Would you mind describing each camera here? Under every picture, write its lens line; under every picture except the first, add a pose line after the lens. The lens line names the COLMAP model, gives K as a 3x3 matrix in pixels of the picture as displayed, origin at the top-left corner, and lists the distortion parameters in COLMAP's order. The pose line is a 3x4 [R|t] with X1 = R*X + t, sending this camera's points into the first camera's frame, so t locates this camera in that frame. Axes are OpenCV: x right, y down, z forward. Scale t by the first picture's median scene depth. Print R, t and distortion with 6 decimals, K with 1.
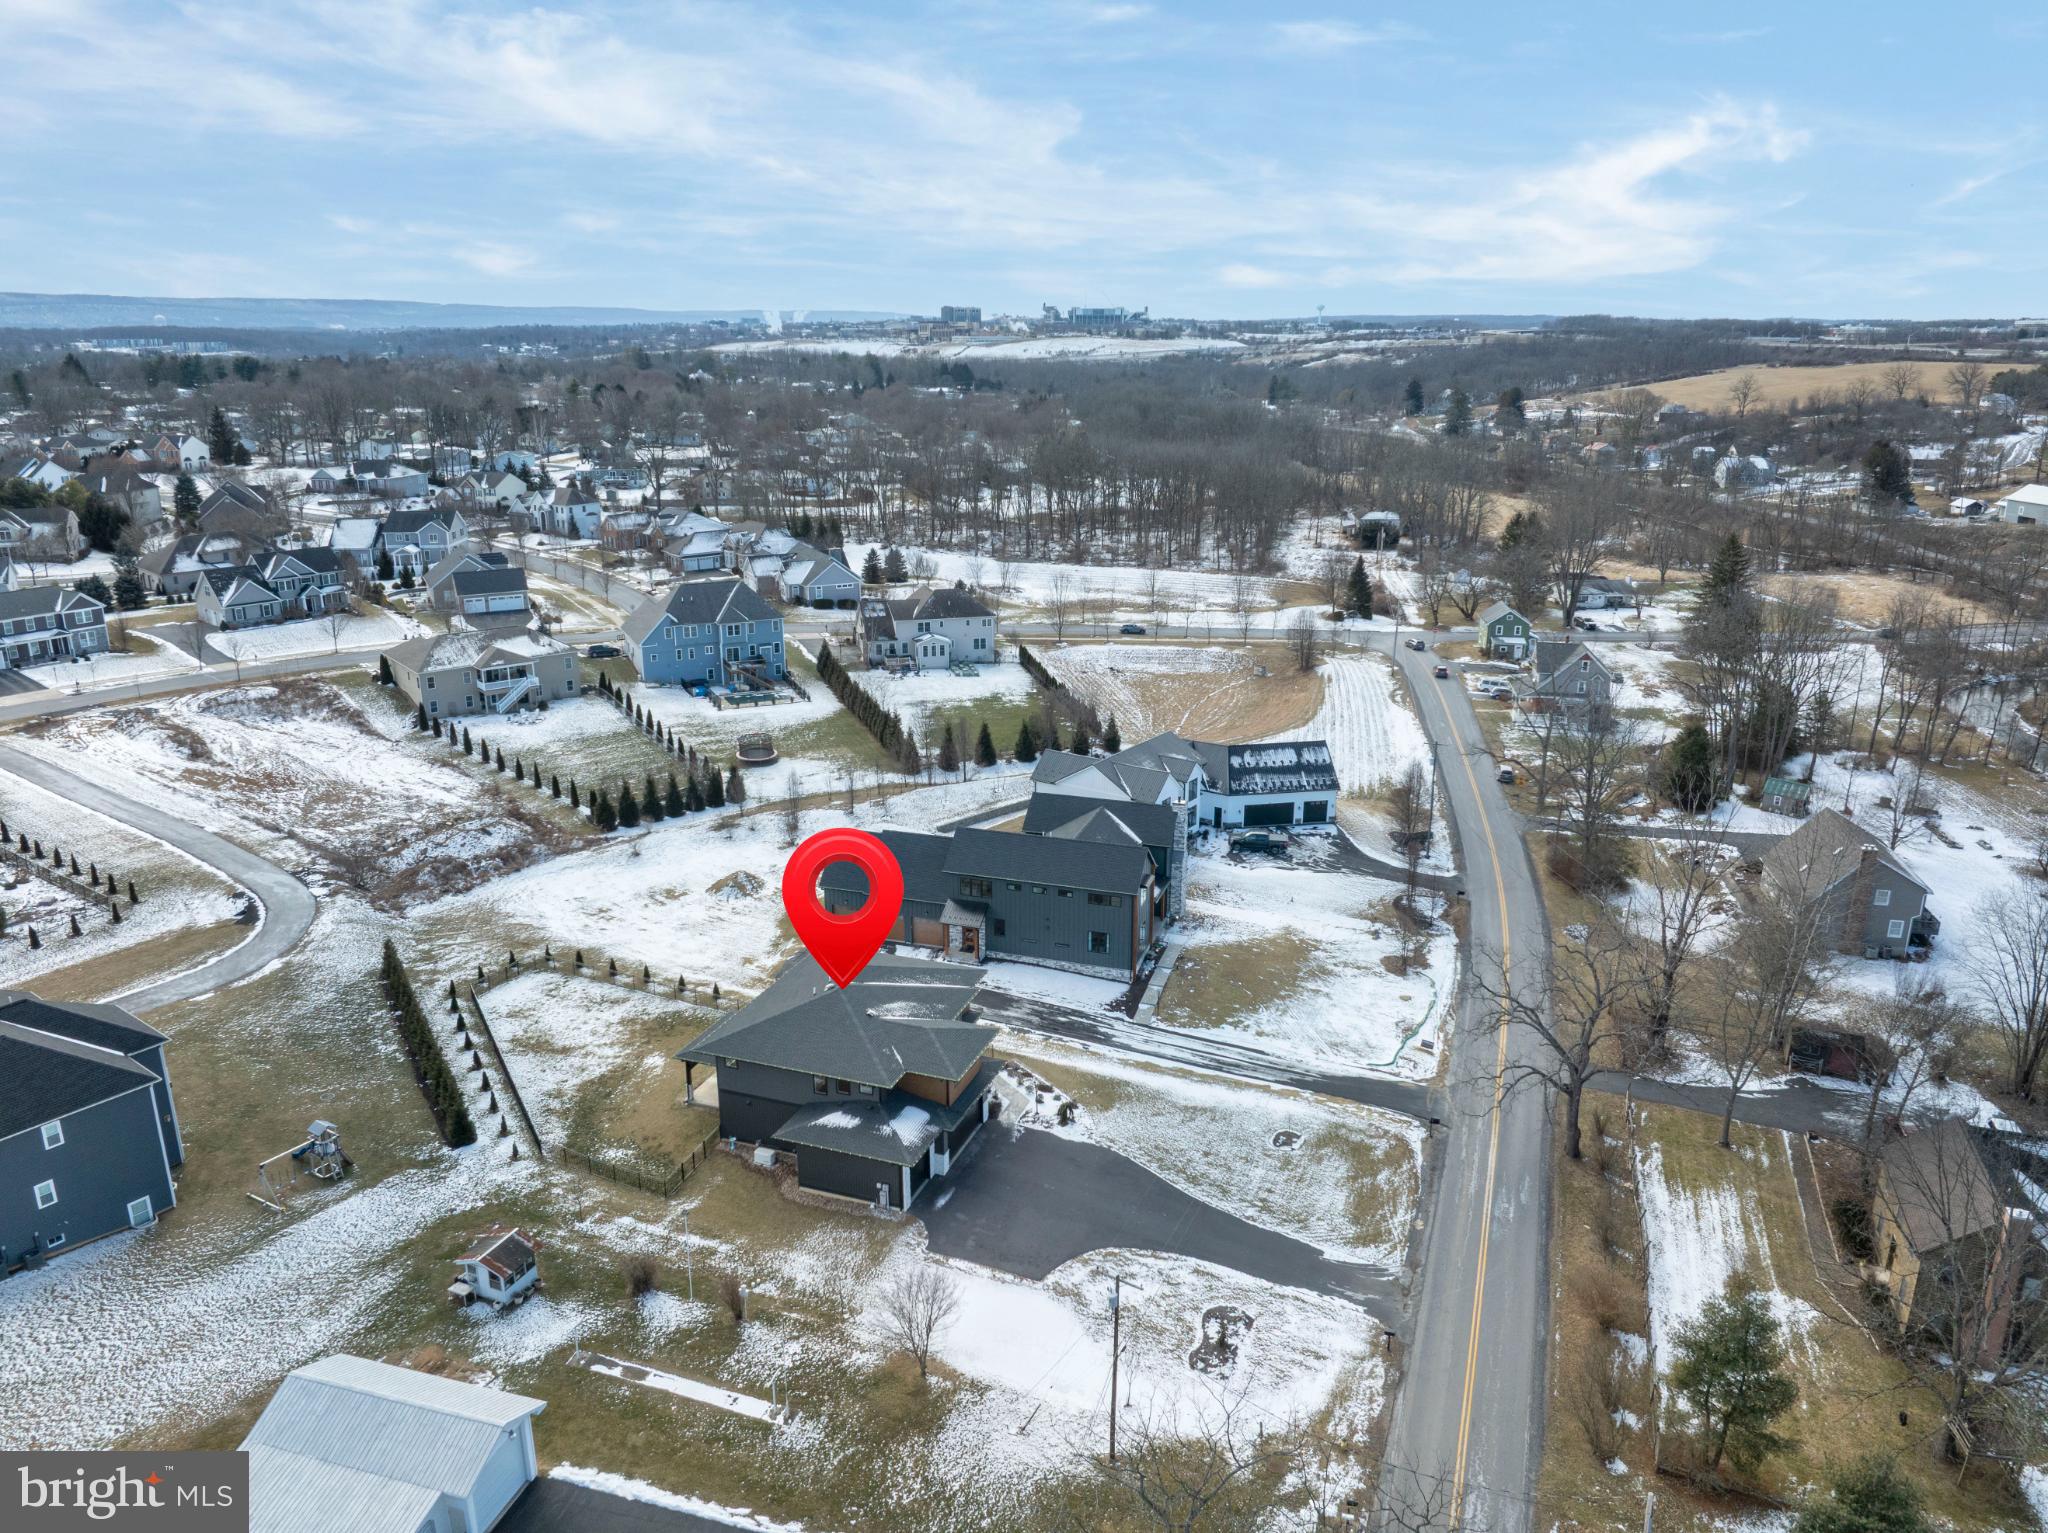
lens RADIAL K [[1438.3, 0, 1035.4], [0, 1438.3, 744.1], [0, 0, 1]] dist [-0.044952, 0.013585]
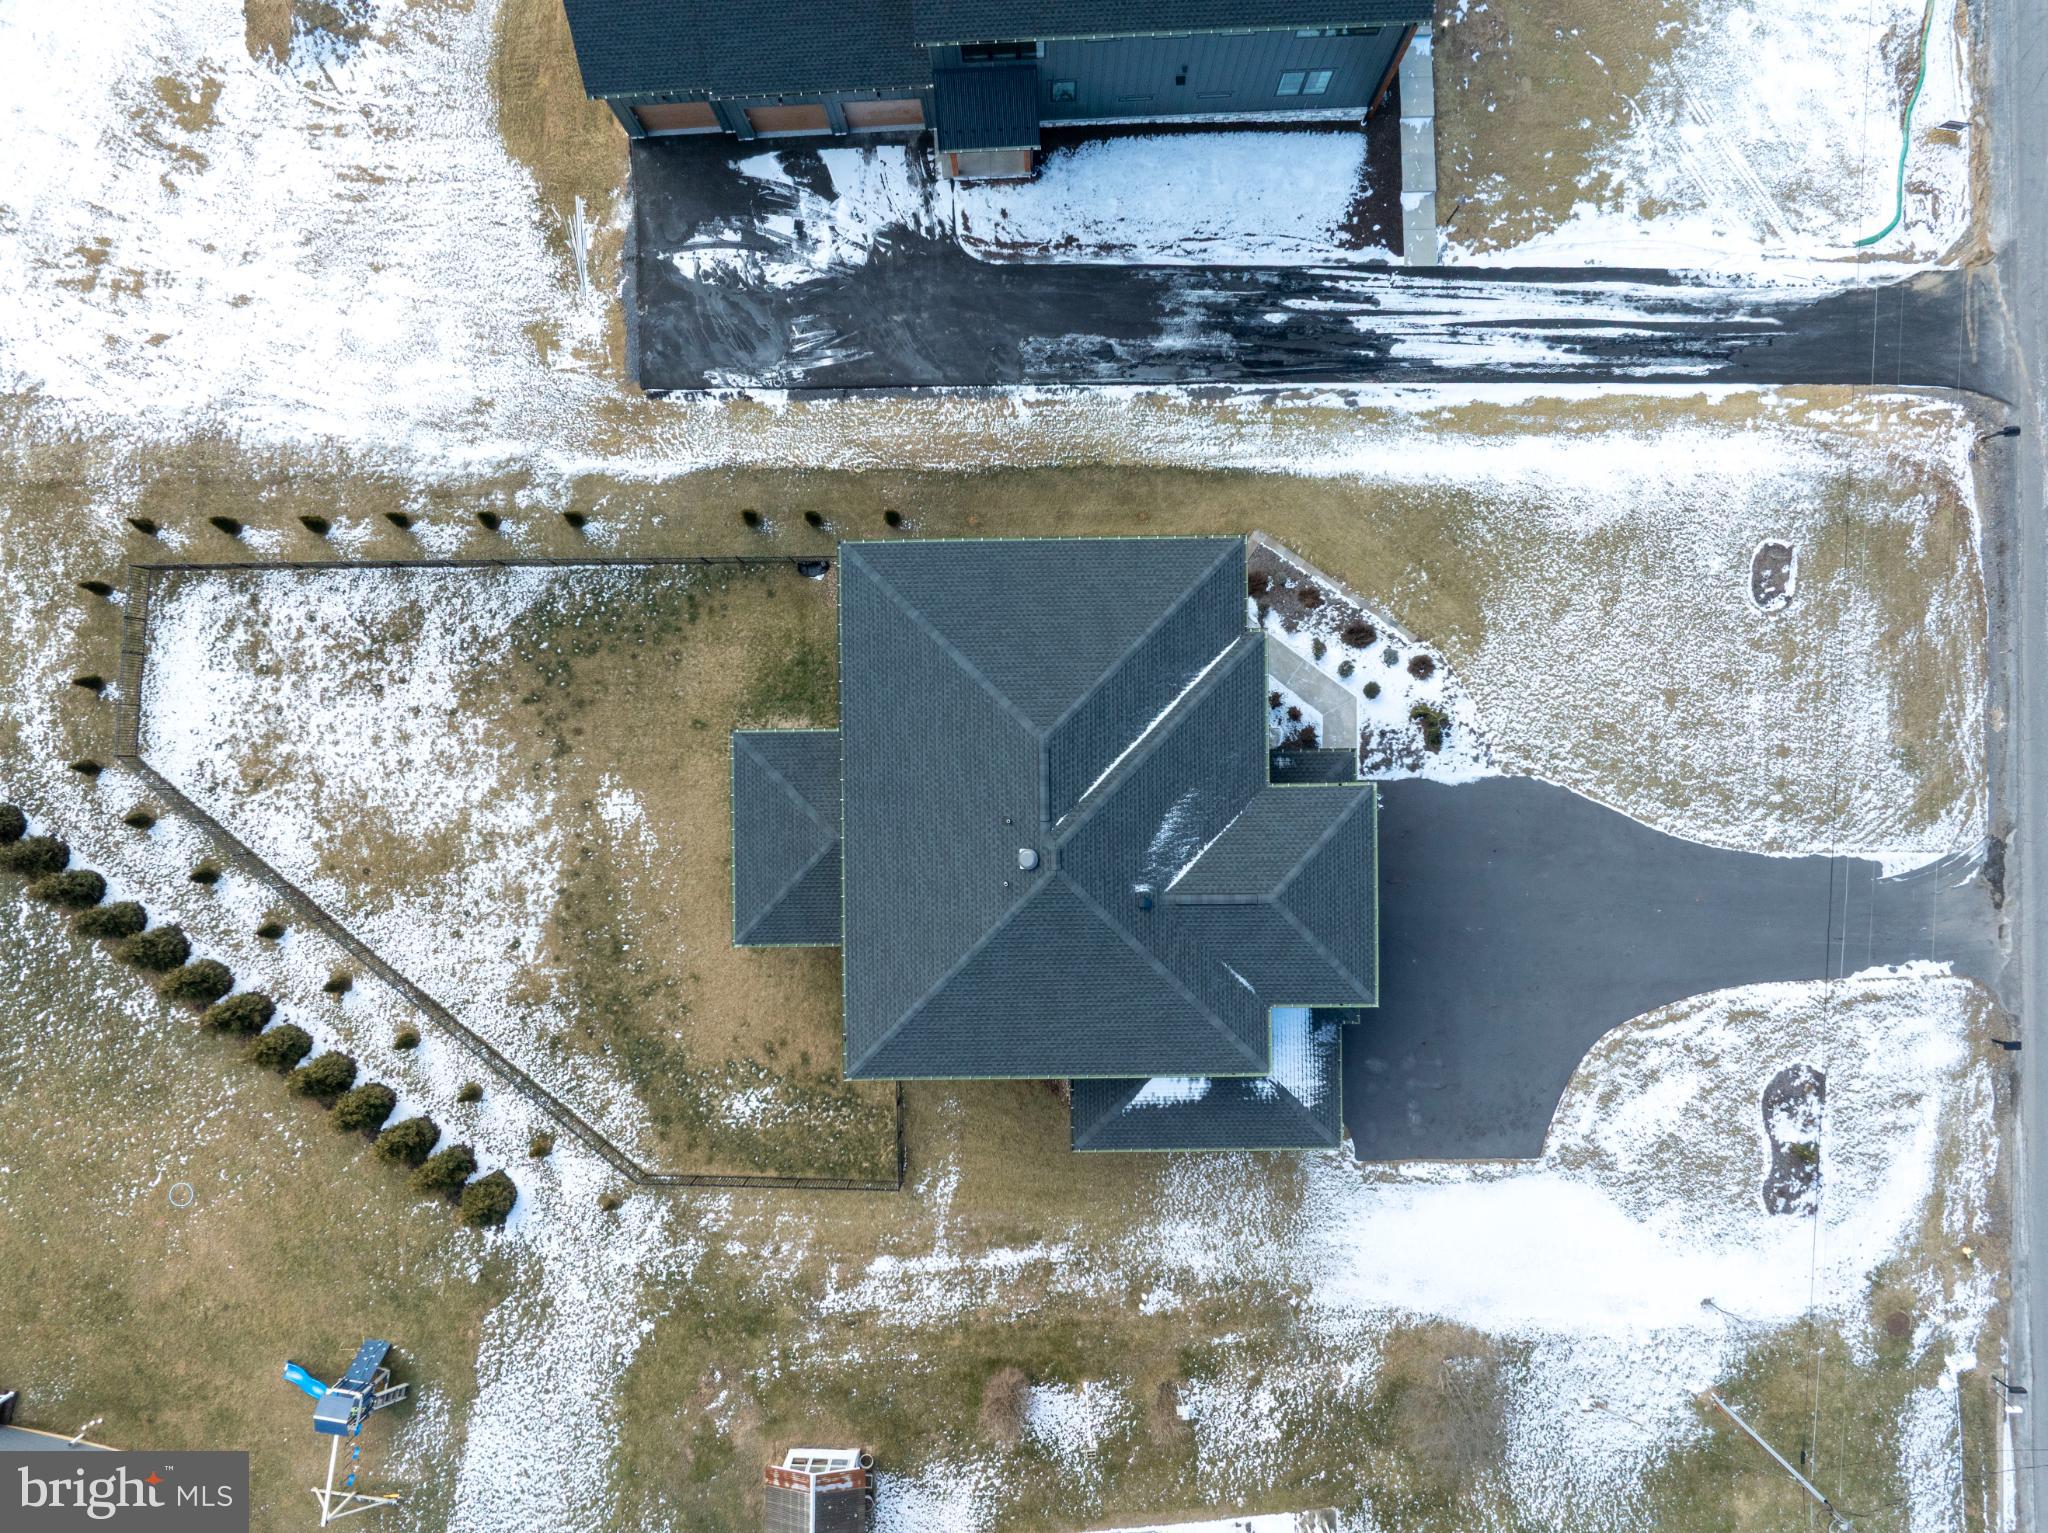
lens RADIAL K [[1438.3, 0, 1042.7], [0, 1438.3, 767.8], [0, 0, 1]] dist [-0.044952, 0.013585]
pose [[0.936437, -0.350736, -0.008356, -0.108818], [0.104708, 0.256671, 0.960810, -0.254085], [-0.334847, -0.900613, 0.277081, 0.786072]]
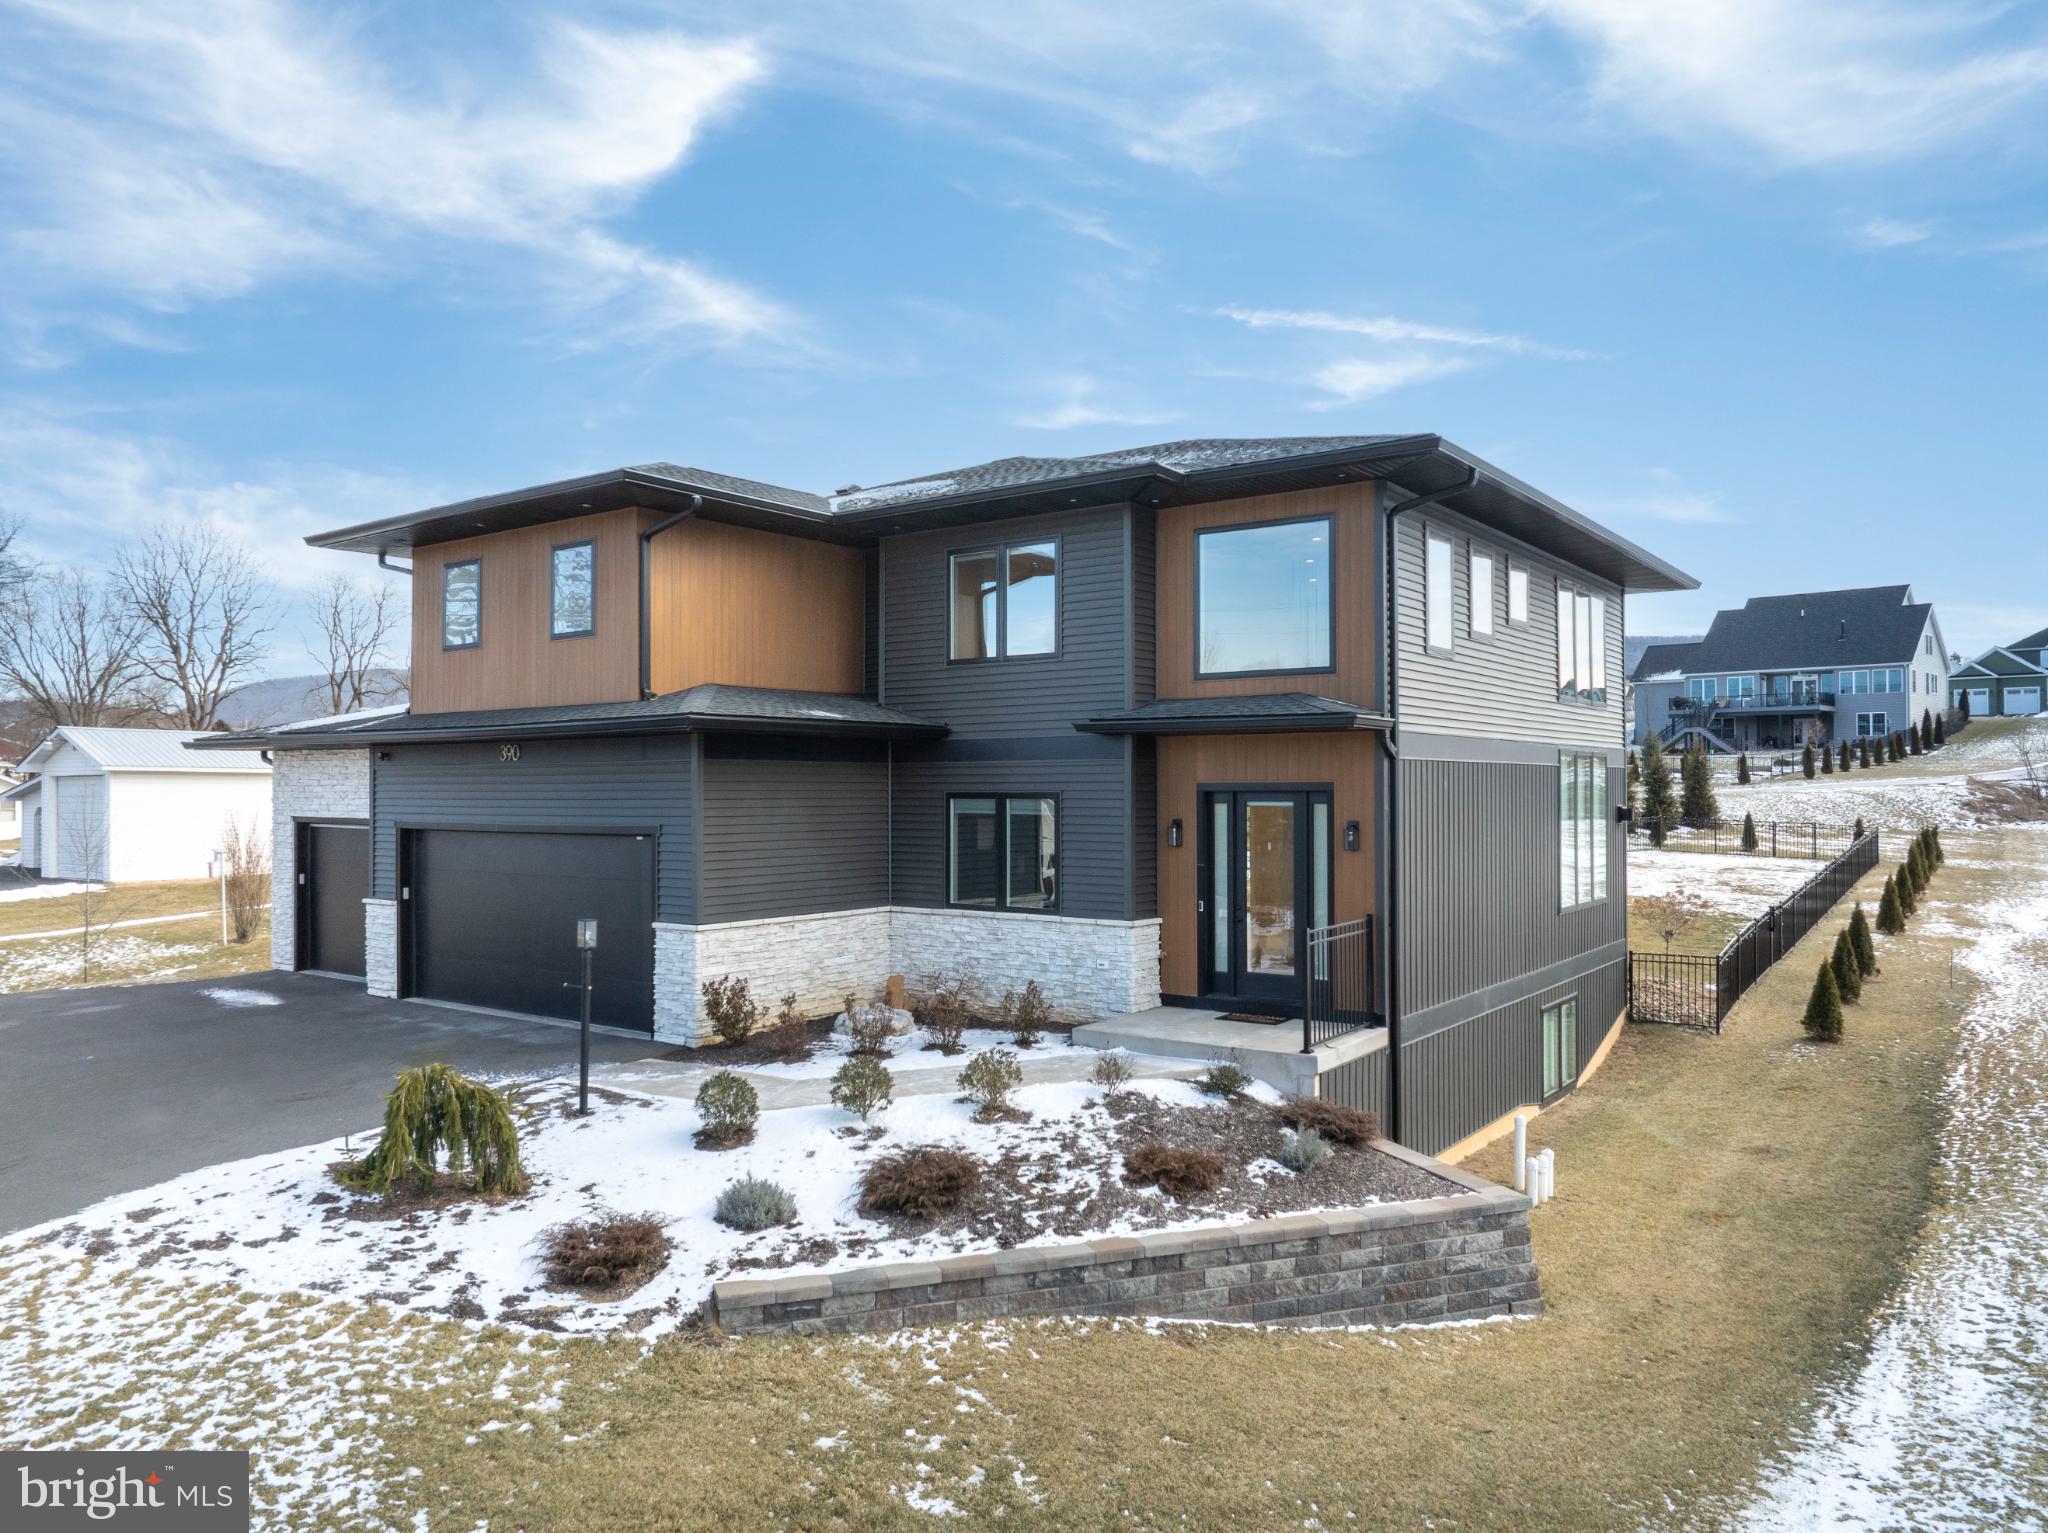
lens RADIAL K [[1438.3, 0, 1026.2], [0, 1438.3, 763.3], [0, 0, 1]] dist [-0.044952, 0.013585]
pose [[-0.279526, -0.014343, -0.960031, 0.113090], [-0.259616, 0.963771, 0.061192, 0.181783], [0.924373, 0.266344, -0.273123, 0.957957]]
